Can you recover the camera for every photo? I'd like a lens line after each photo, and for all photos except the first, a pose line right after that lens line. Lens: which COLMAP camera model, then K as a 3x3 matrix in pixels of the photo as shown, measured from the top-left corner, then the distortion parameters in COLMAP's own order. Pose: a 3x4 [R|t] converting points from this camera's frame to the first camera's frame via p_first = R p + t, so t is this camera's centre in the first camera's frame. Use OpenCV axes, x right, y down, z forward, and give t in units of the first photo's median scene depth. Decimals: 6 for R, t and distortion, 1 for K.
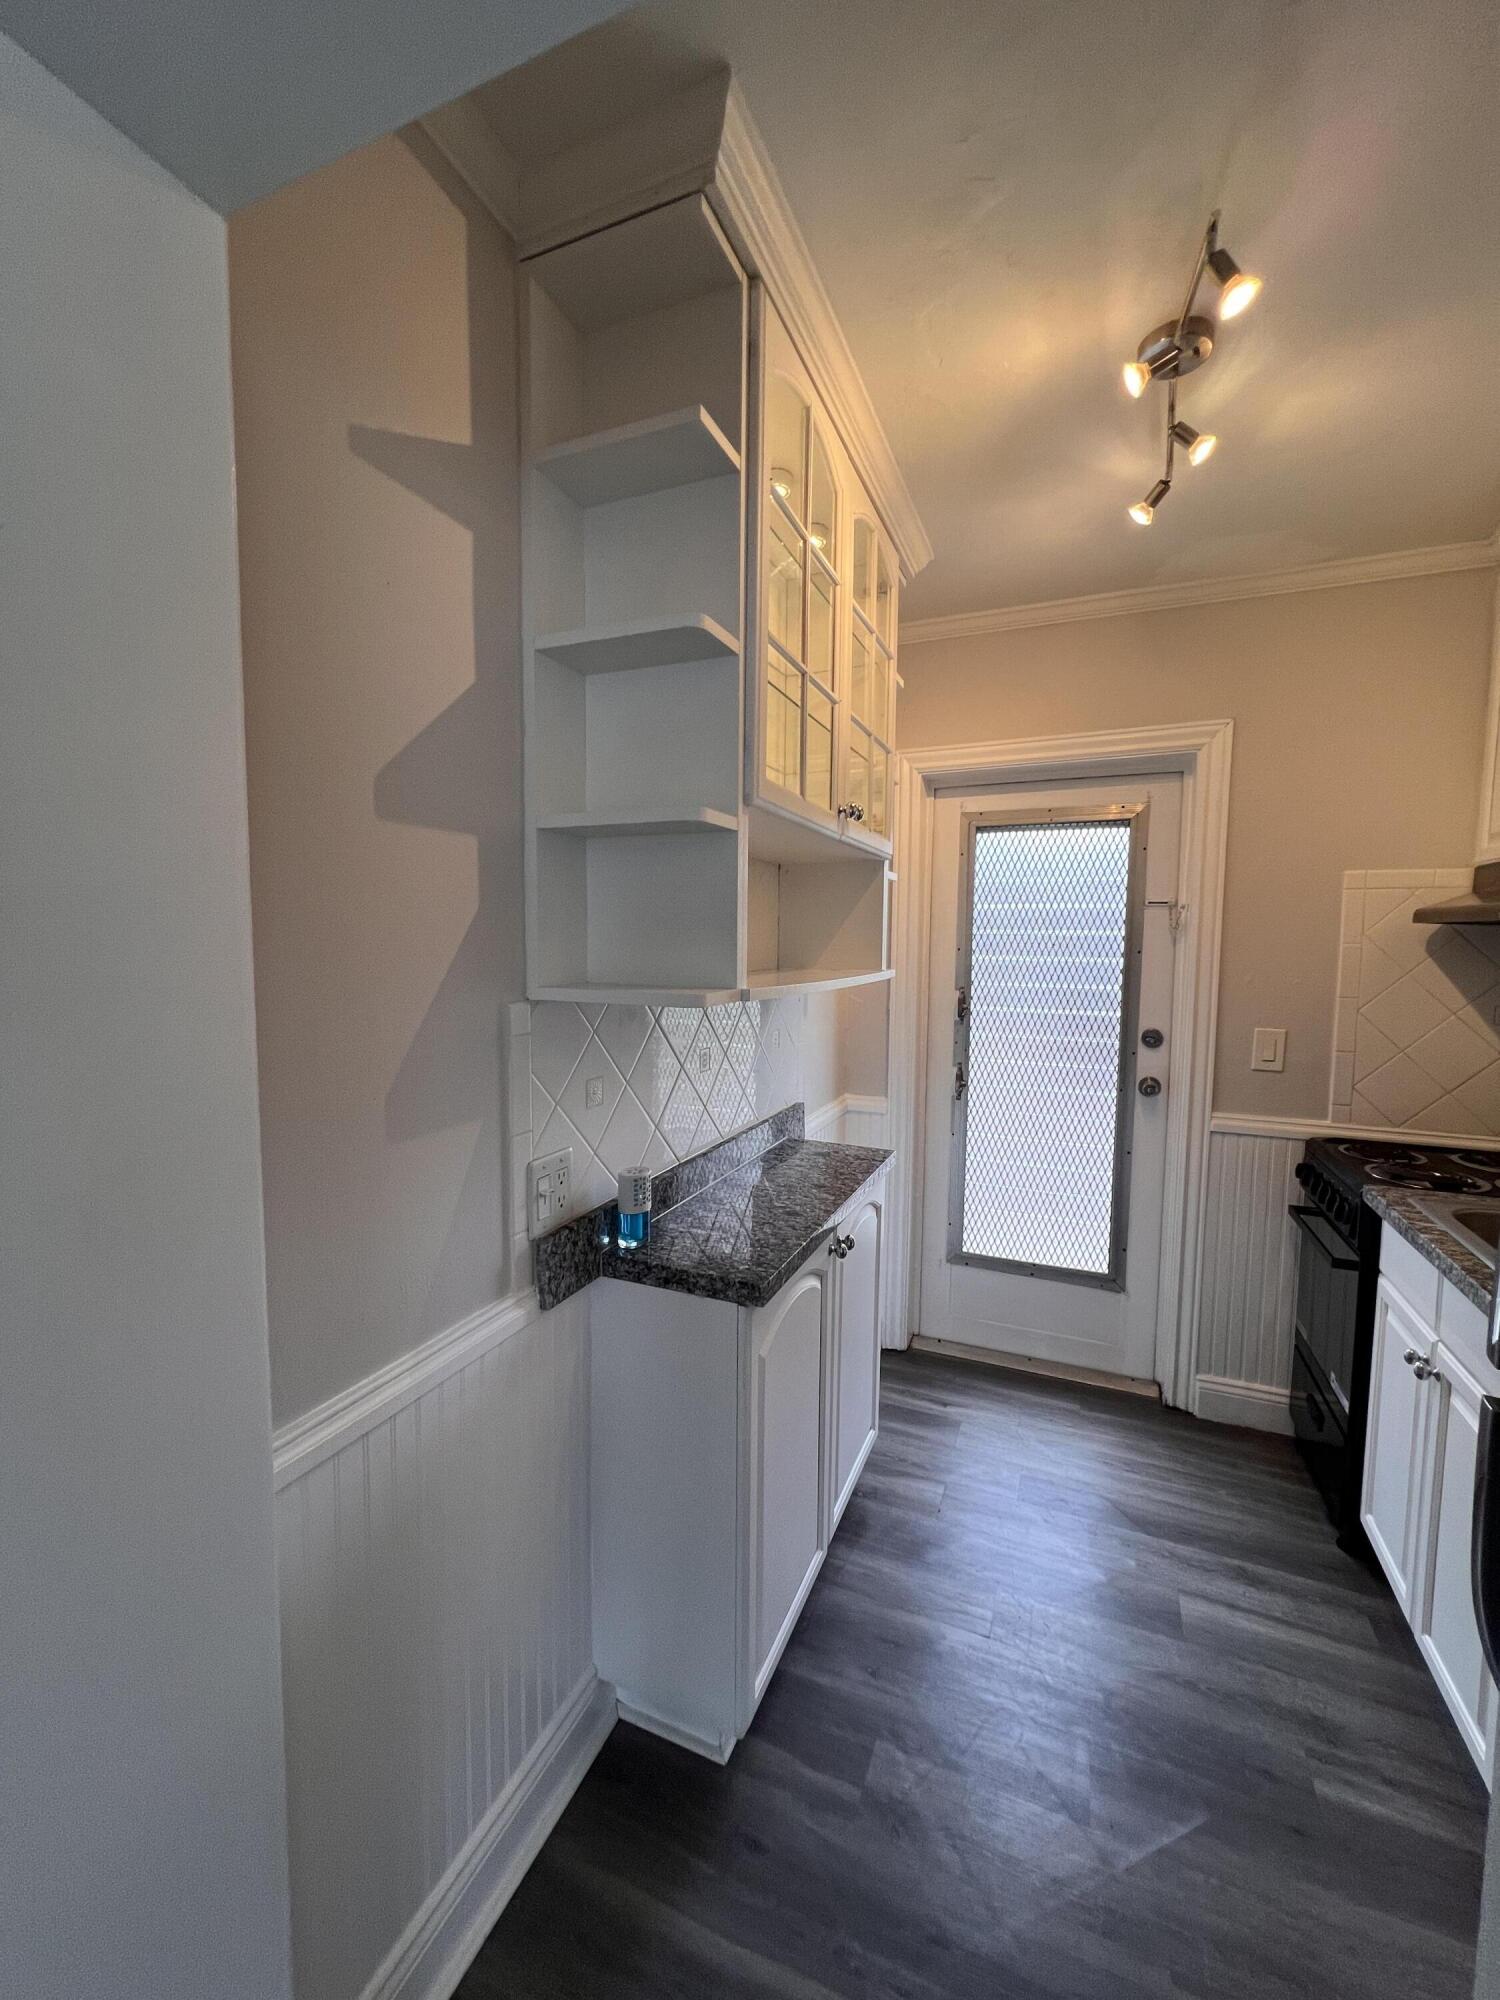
lens RADIAL K [[803.2, 0, 733.6], [0, 803.2, 992.1], [0, 0, 1]] dist [-0.005804, 0.001454]
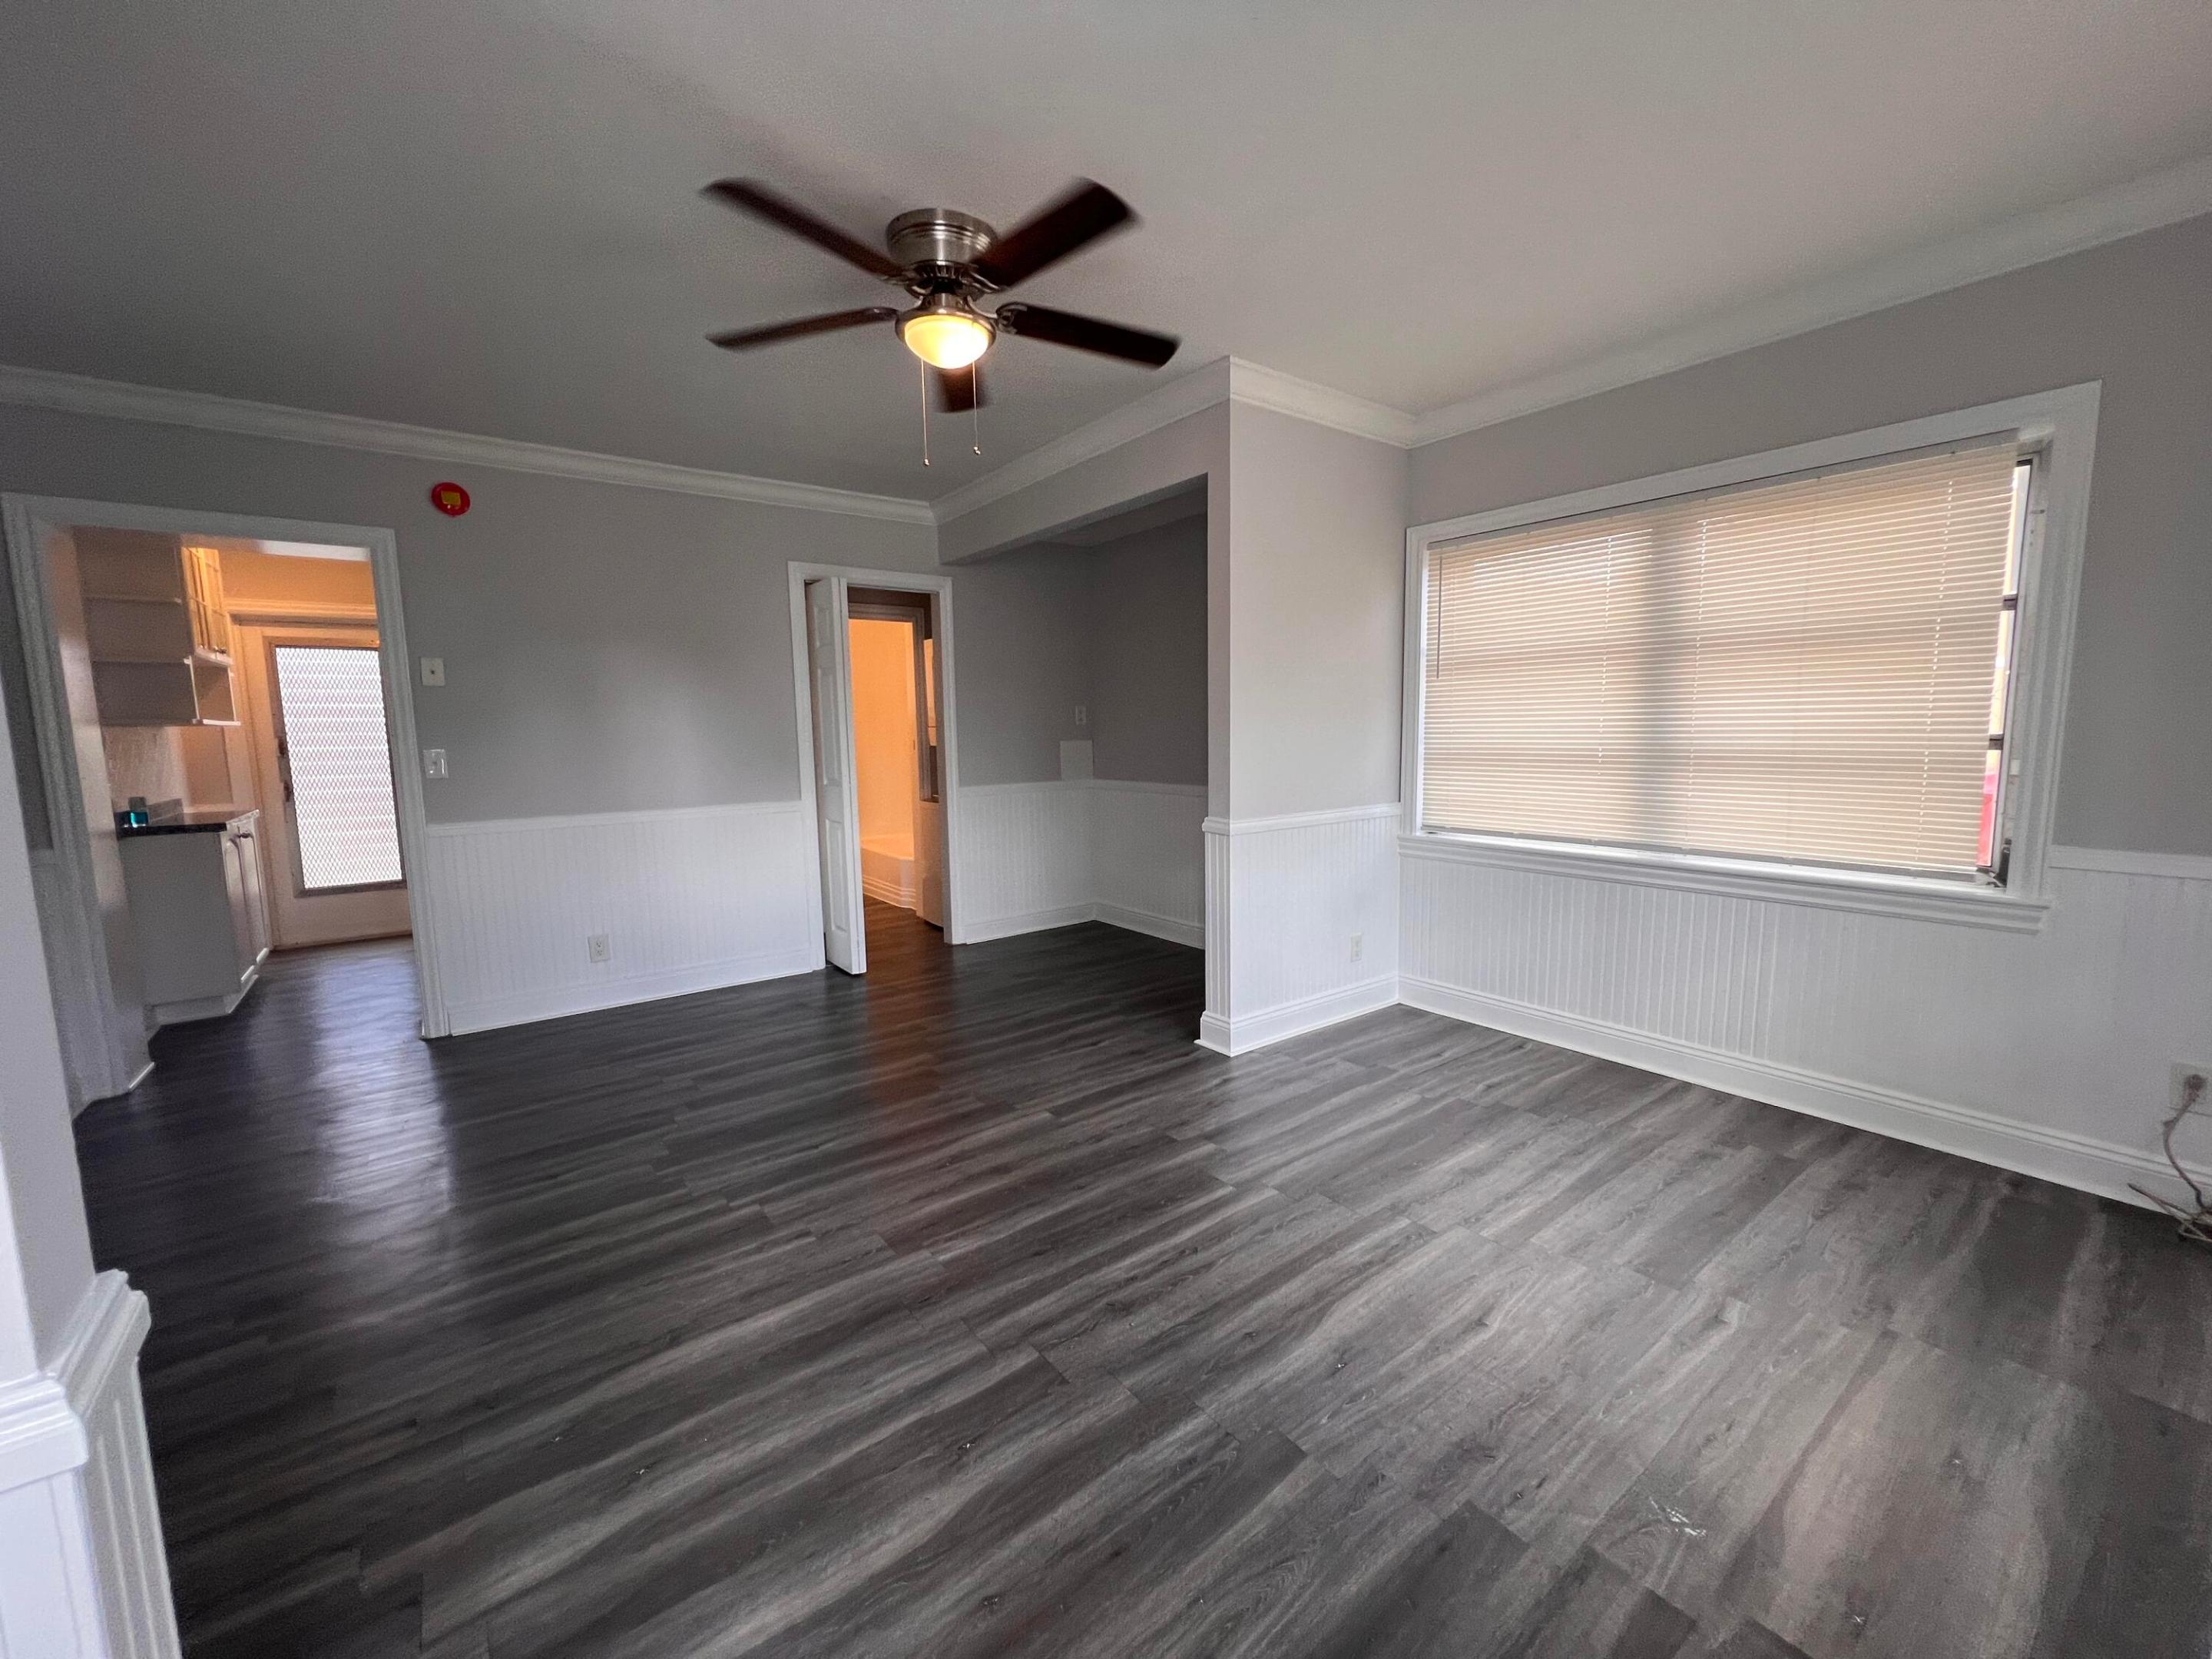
lens RADIAL K [[883.1, 0, 1110.0], [0, 883.1, 828.4], [0, 0, 1]] dist [-0.001515, 0.001106]
pose [[0.475045, -0.119669, 0.871787, -0.687170], [0.077352, 0.992553, 0.094097, 0.185456], [-0.876555, 0.022734, 0.480764, -1.861021]]
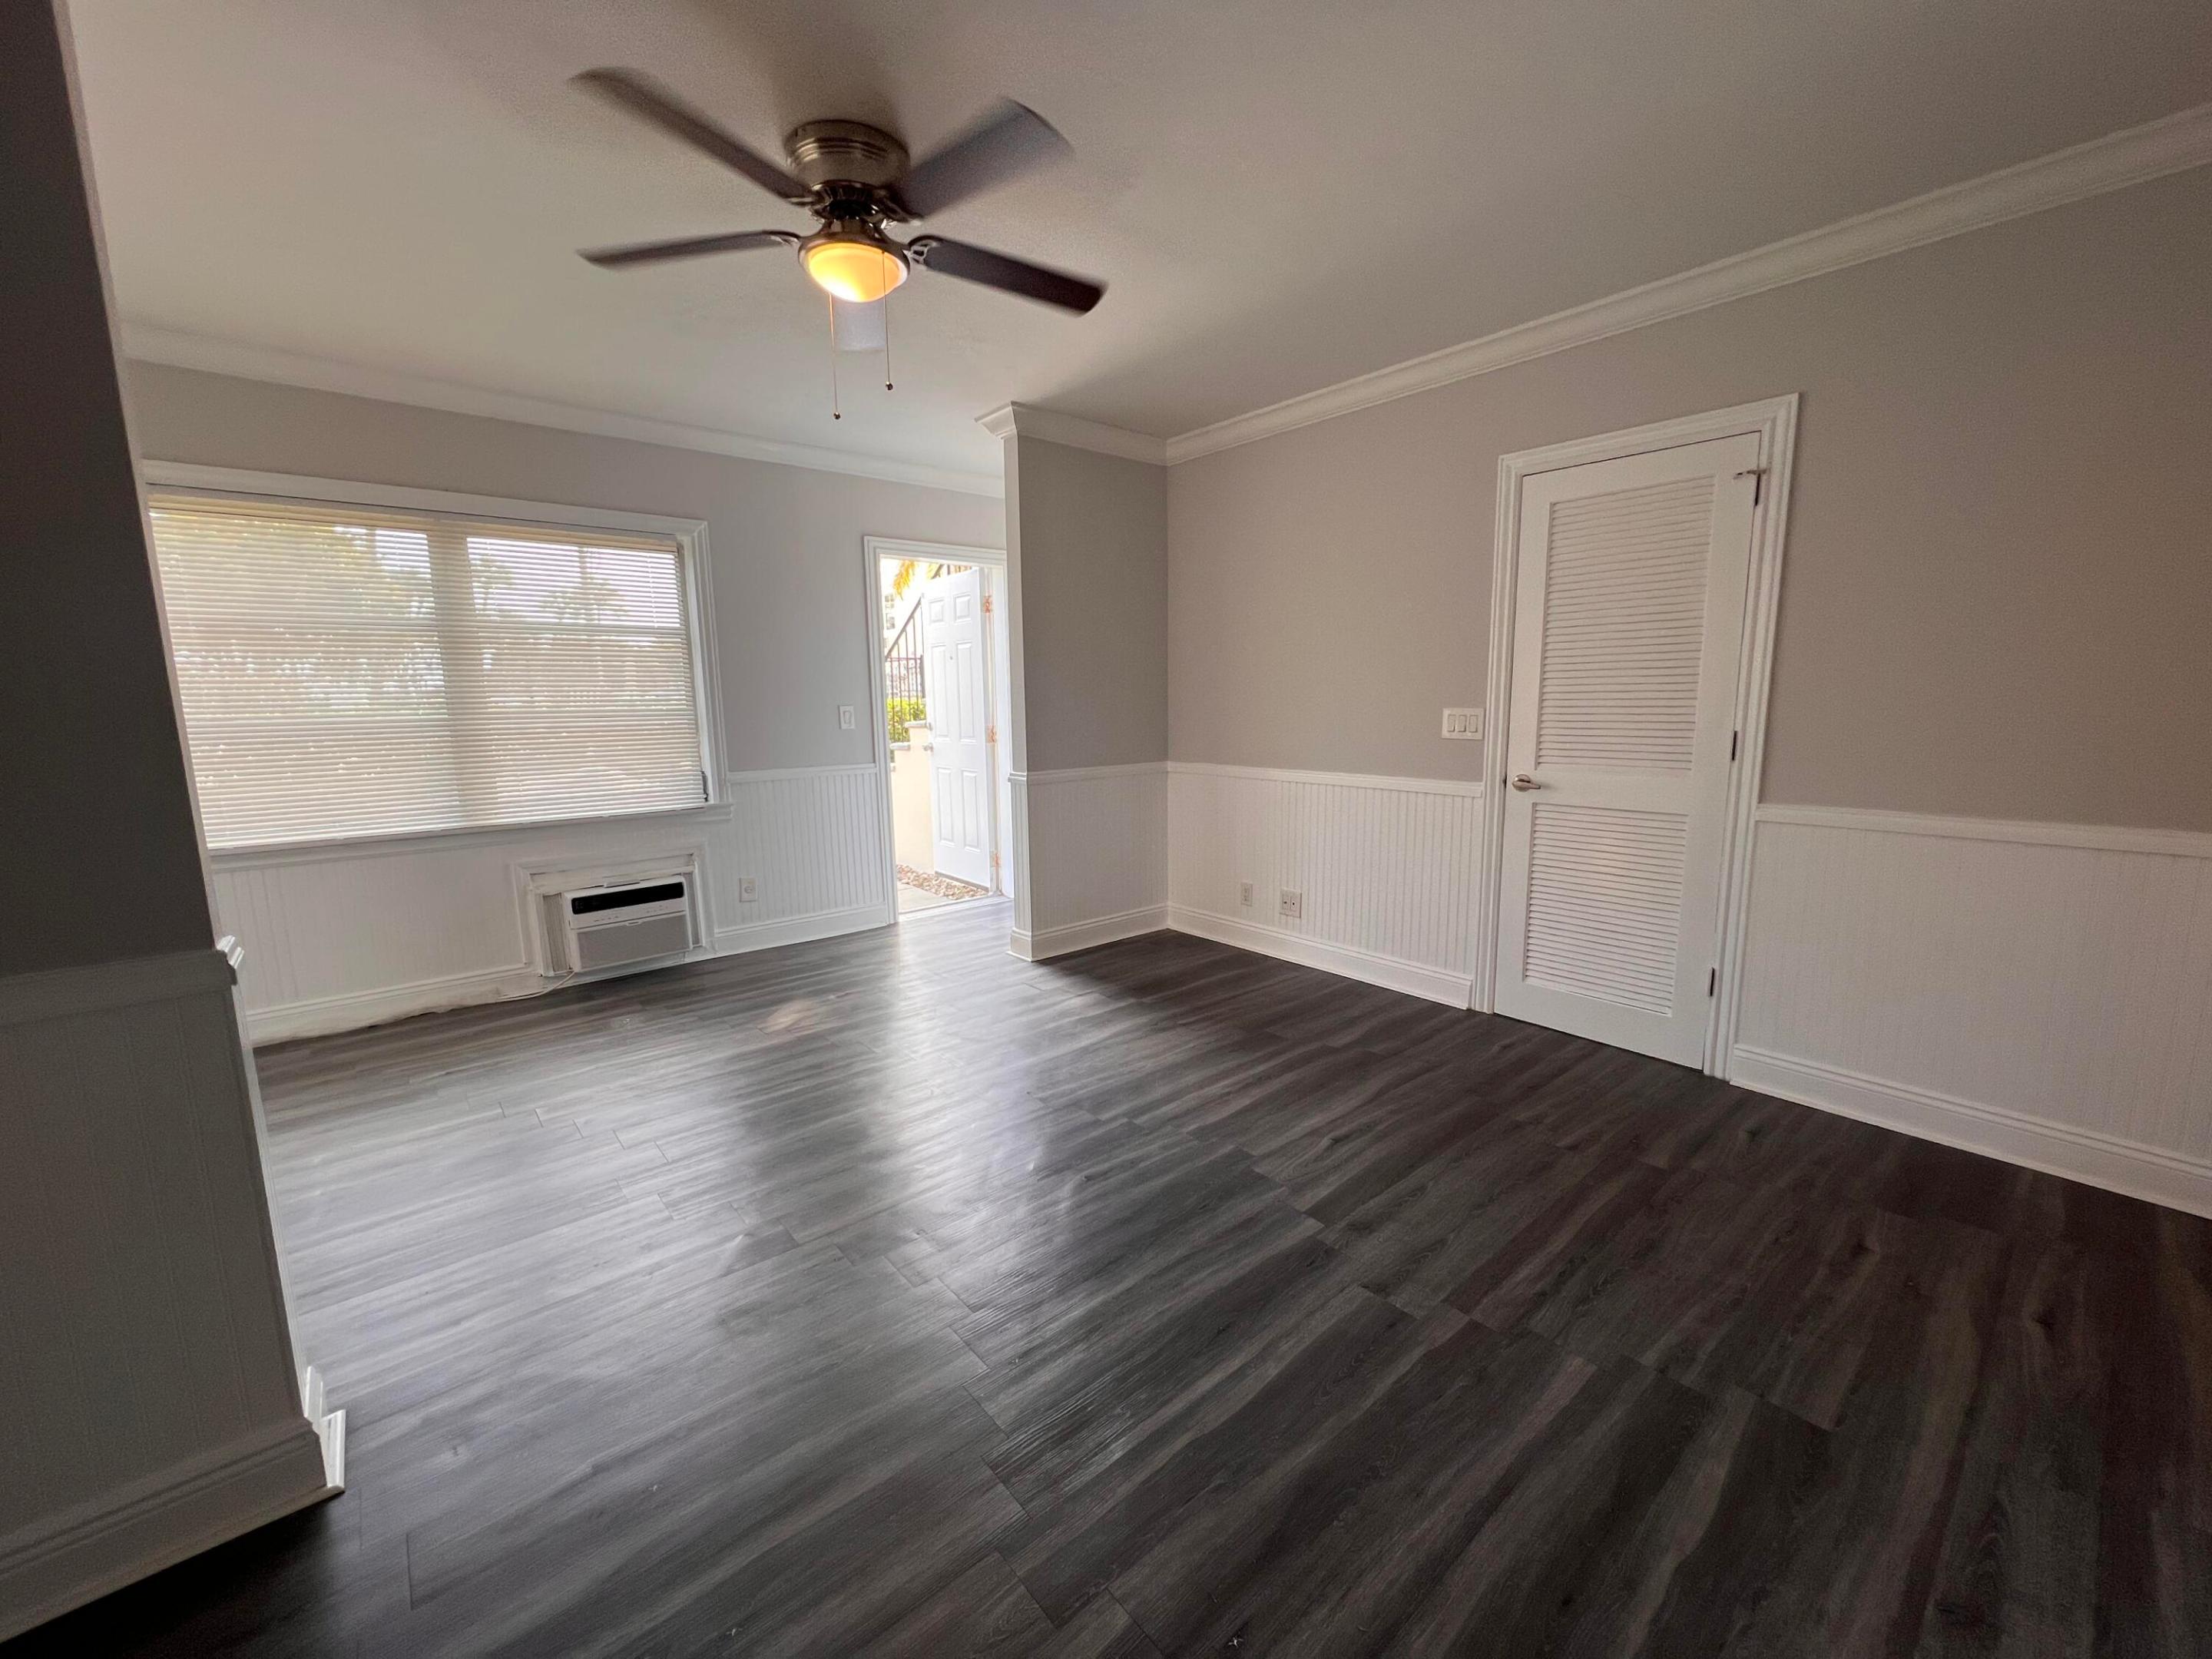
lens RADIAL K [[883.1, 0, 1111.9], [0, 883.1, 831.0], [0, 0, 1]] dist [-0.001515, 0.001106]
pose [[-0.428049, 0.134032, -0.893761, 0.951234], [-0.050098, 0.983902, 0.171543, 0.119605], [0.902366, 0.118204, -0.414444, -0.538377]]
